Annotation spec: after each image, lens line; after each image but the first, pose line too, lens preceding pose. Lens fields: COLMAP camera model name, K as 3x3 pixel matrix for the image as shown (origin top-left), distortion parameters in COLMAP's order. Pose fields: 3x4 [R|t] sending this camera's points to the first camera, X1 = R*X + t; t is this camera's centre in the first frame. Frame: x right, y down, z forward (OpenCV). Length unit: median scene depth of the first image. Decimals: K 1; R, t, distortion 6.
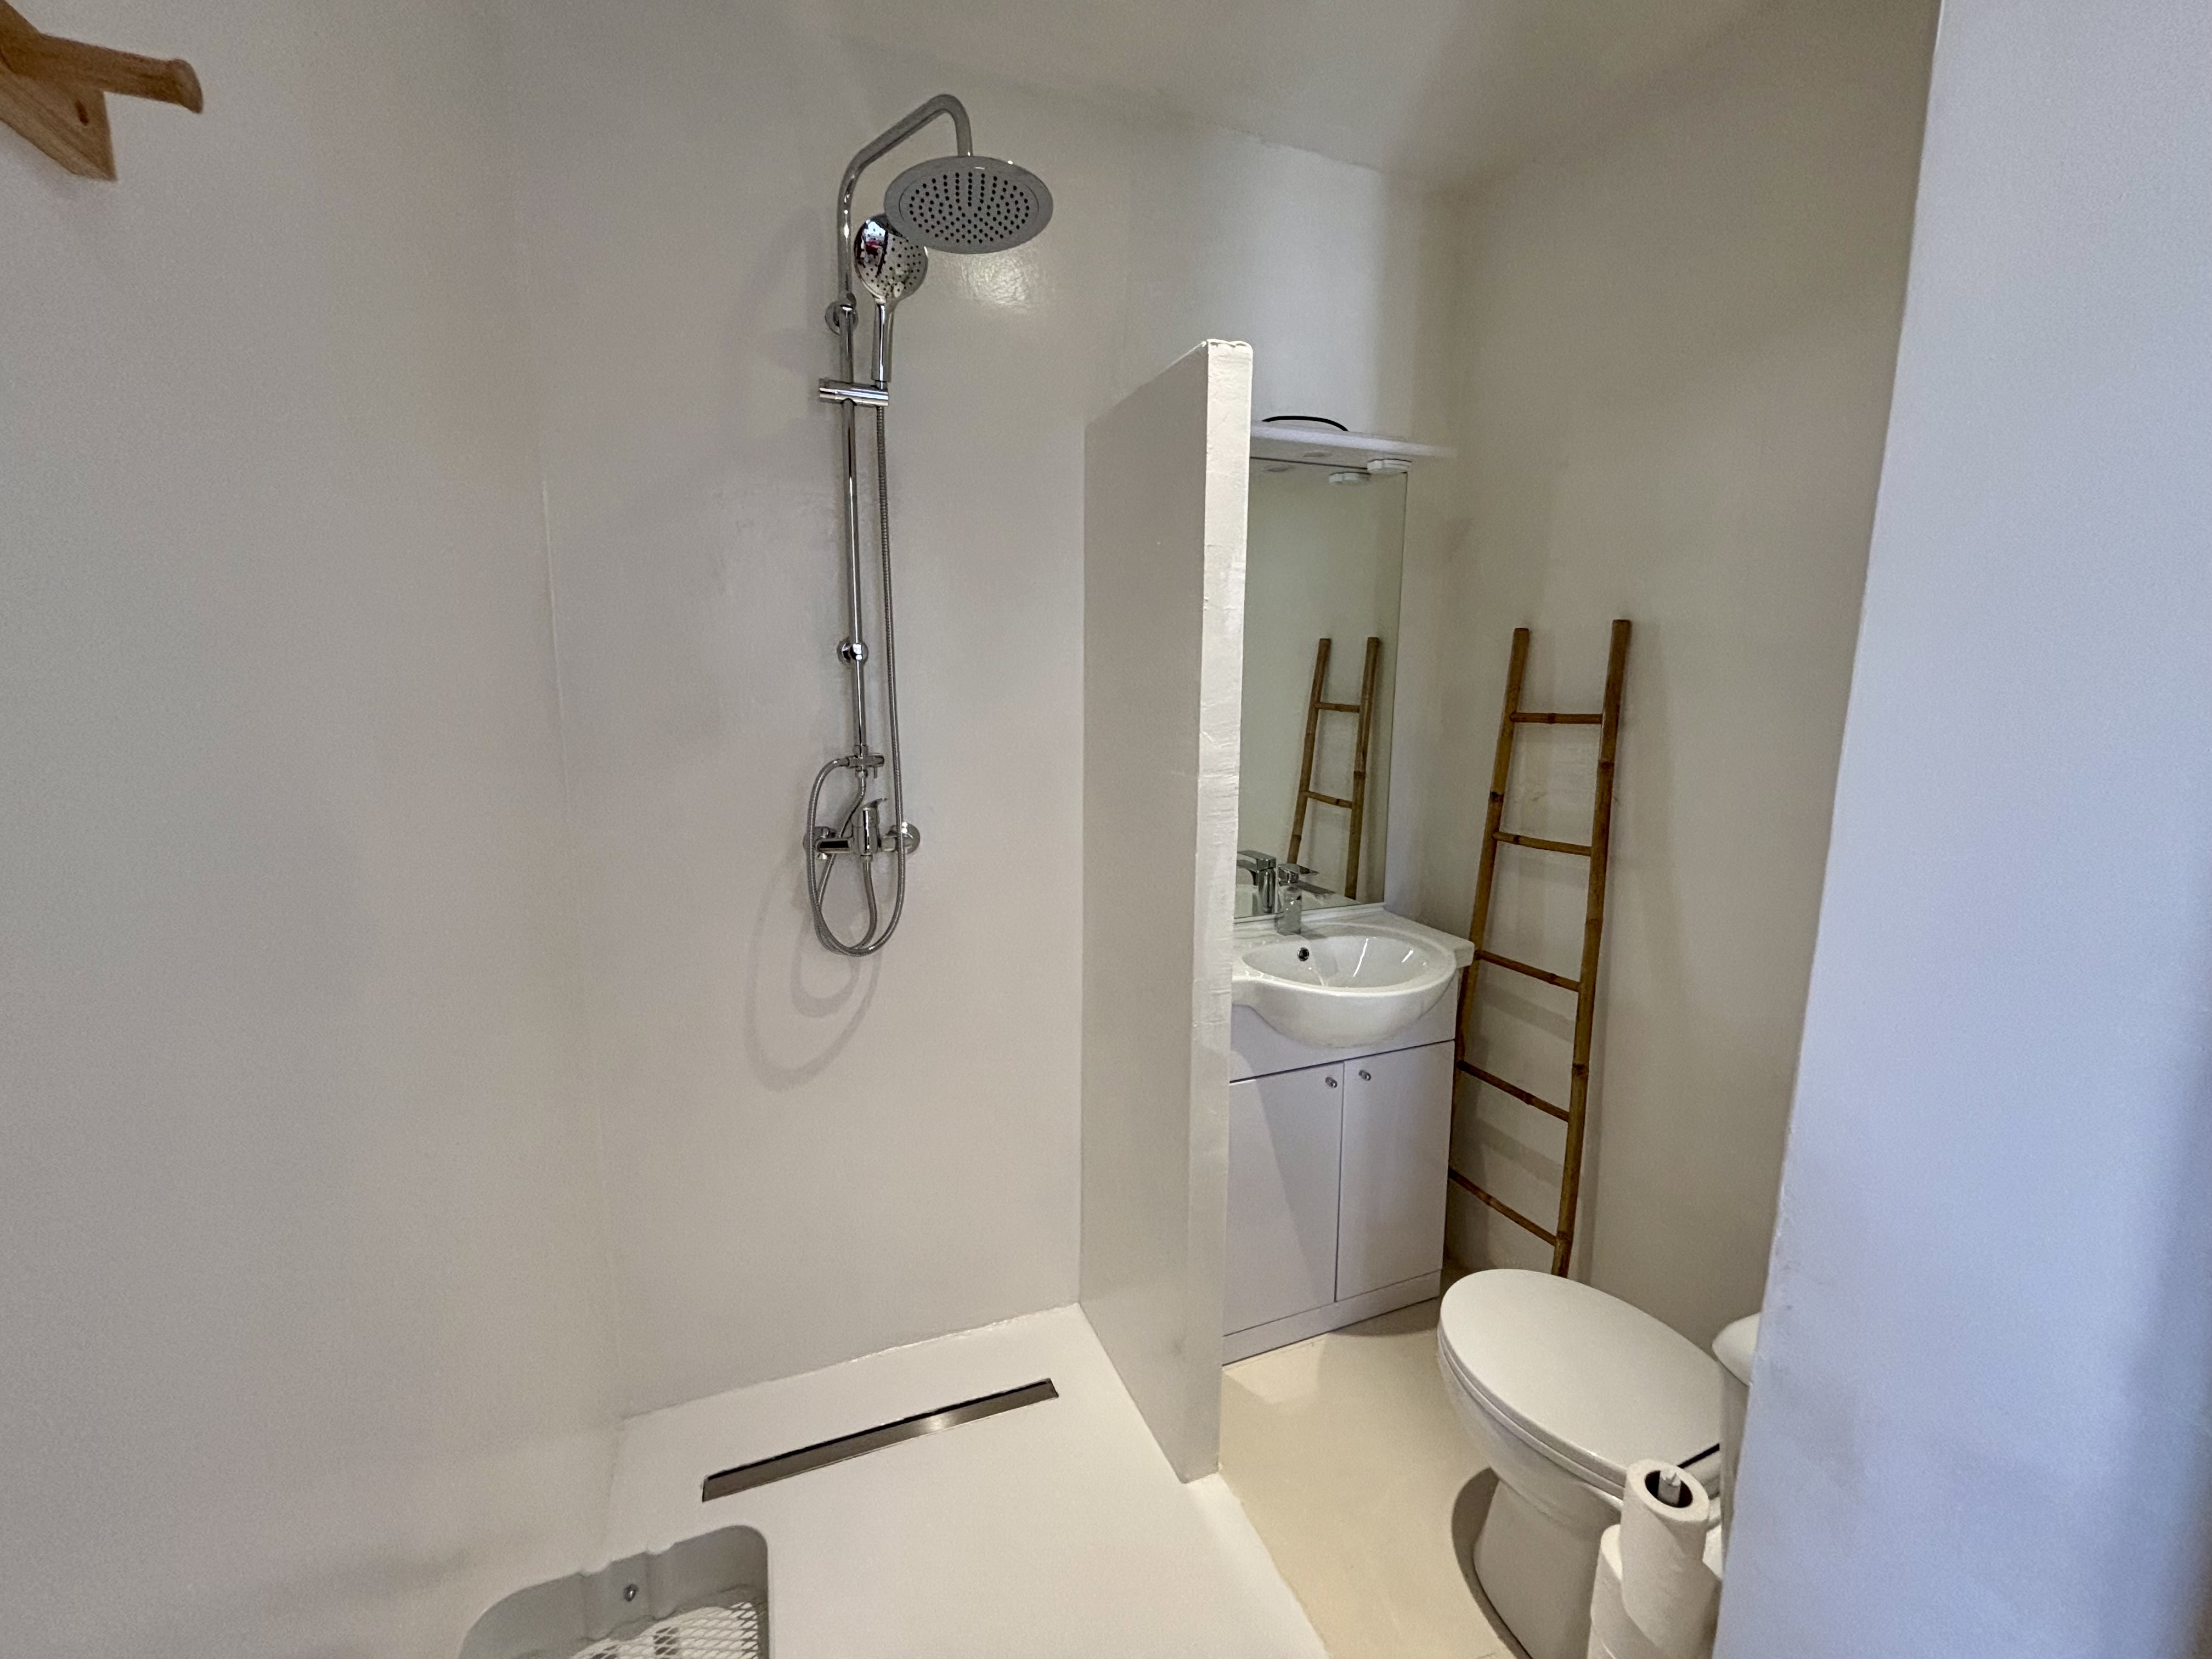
lens RADIAL K [[900.4, 0, 1100.7], [0, 900.4, 835.9], [0, 0, 1]] dist [0.004491, -0.001358]
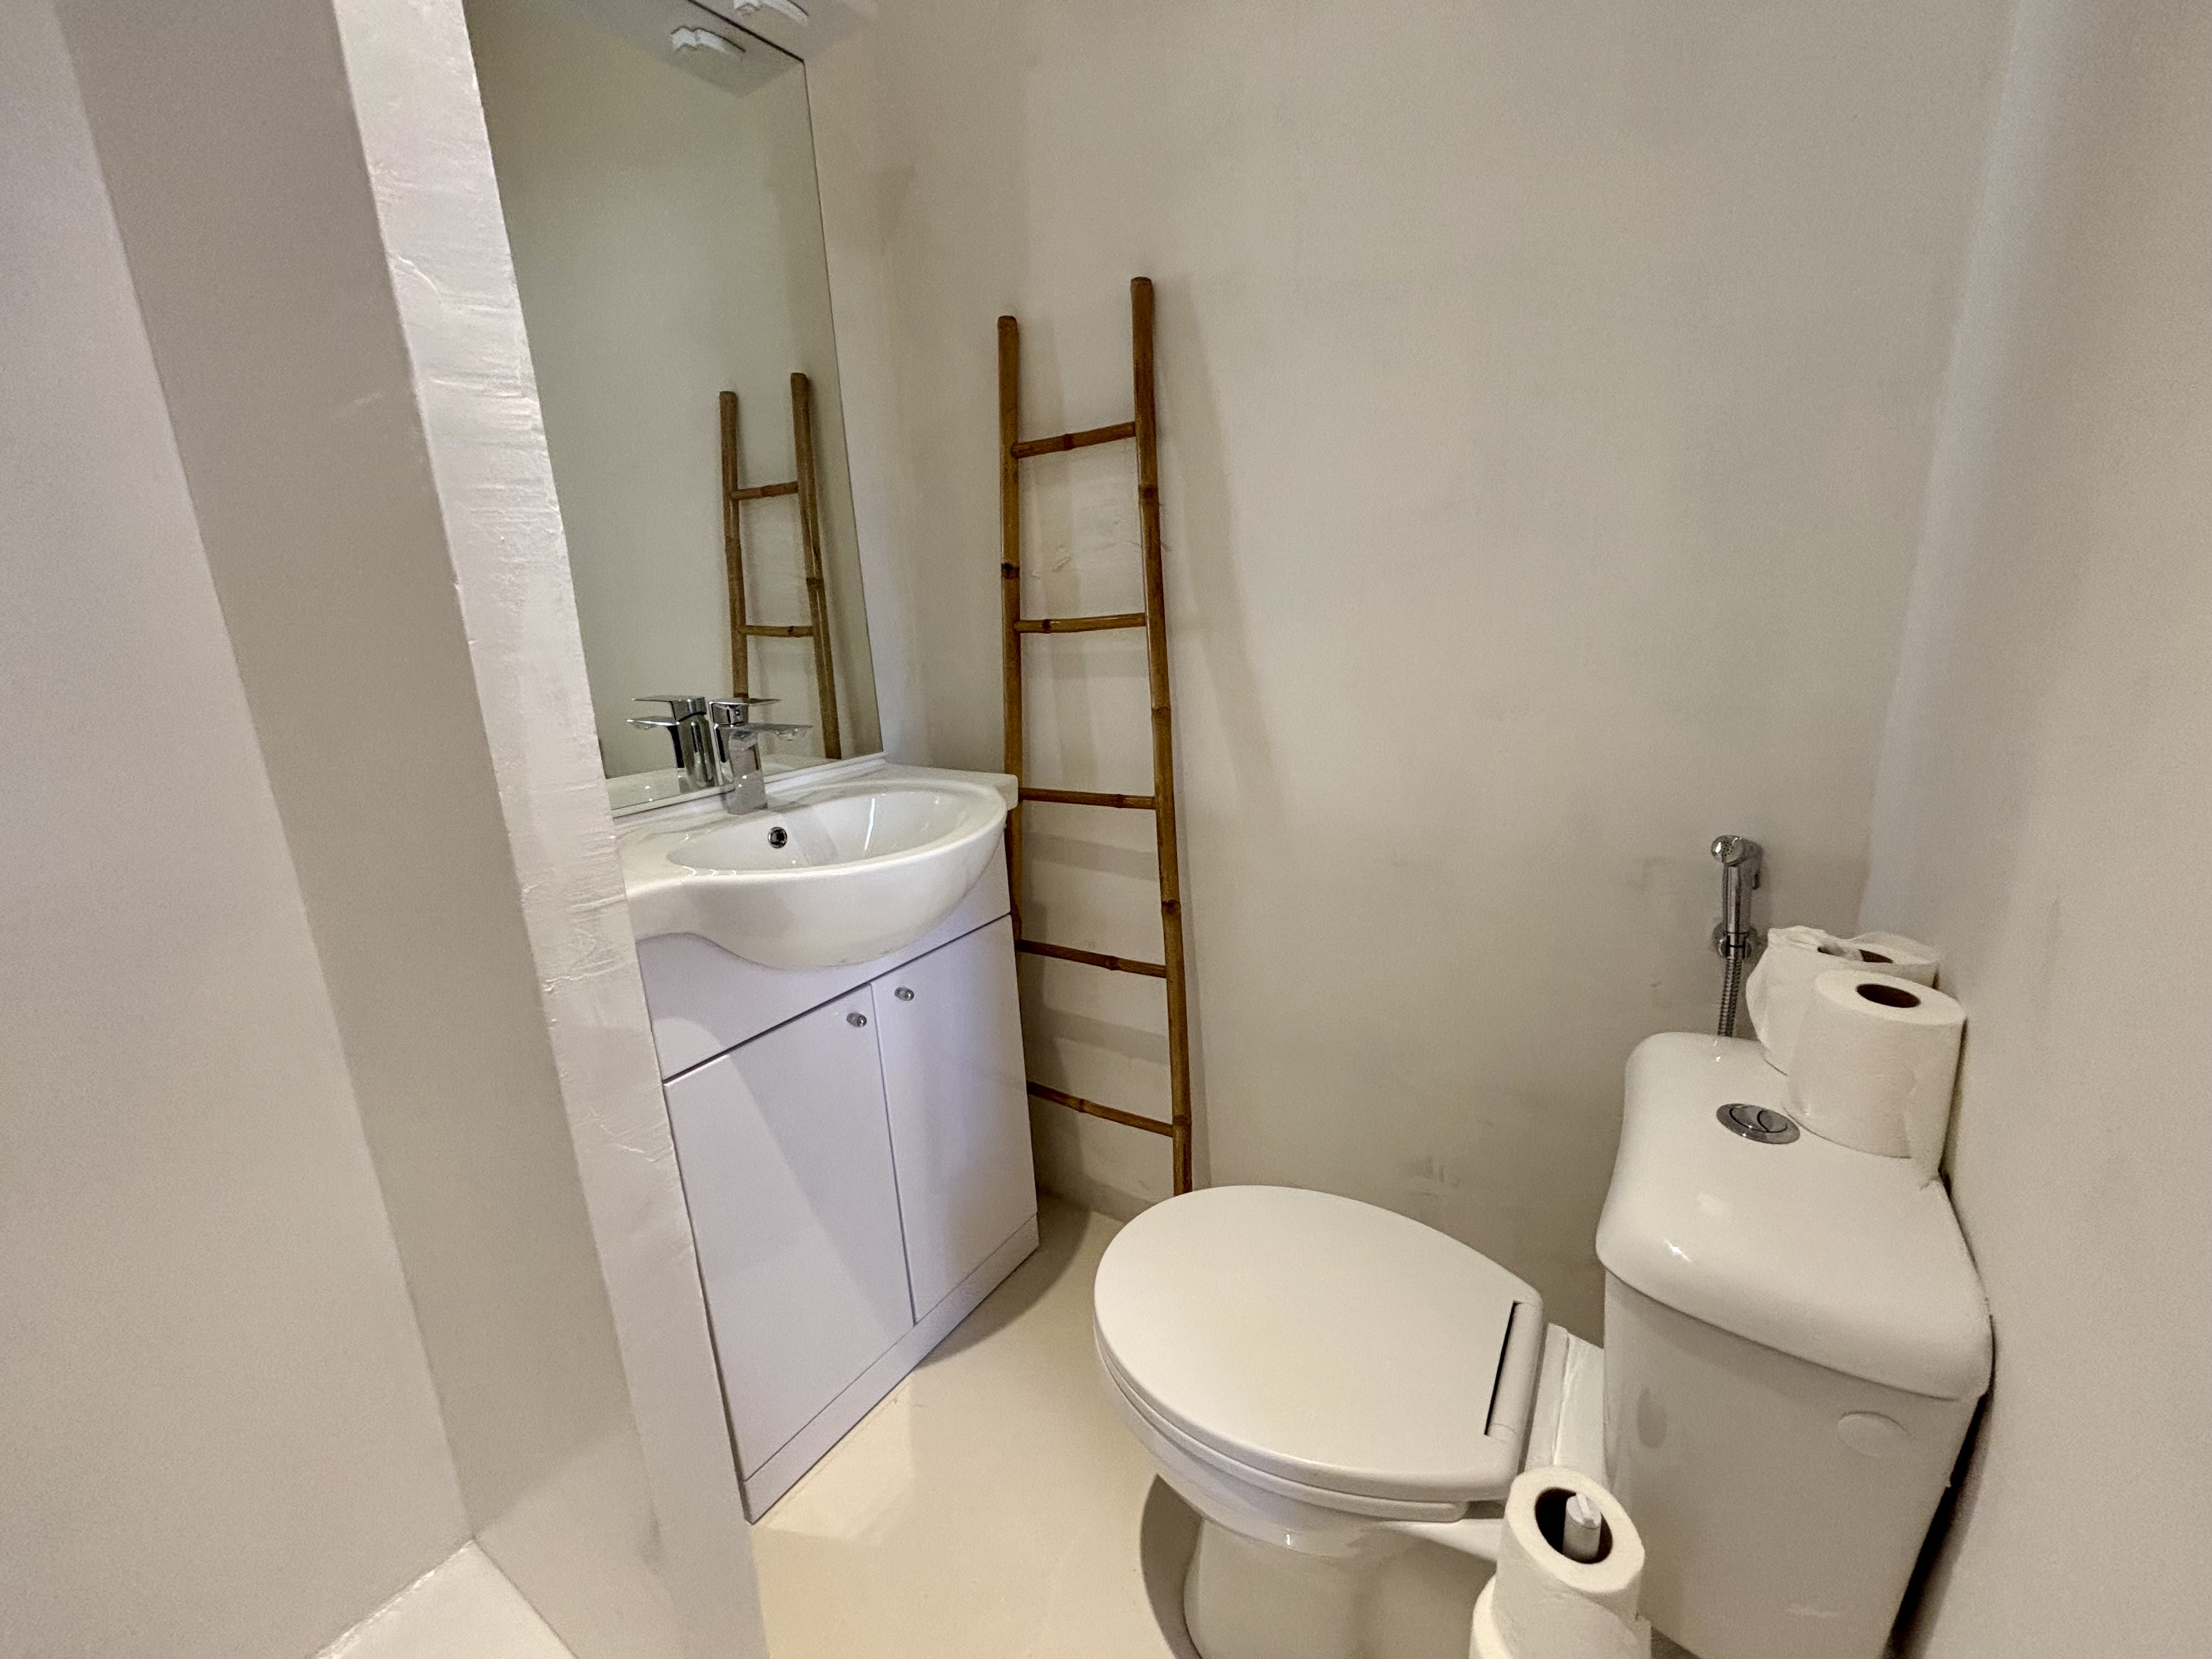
lens RADIAL K [[900.4, 0, 1103.9], [0, 900.4, 825.3], [0, 0, 1]] dist [0.004491, -0.001358]
pose [[0.825403, -0.179713, 0.535175, 0.078117], [0.146391, 0.983687, 0.104545, 0.091266], [-0.545233, -0.007947, 0.838247, 0.349502]]
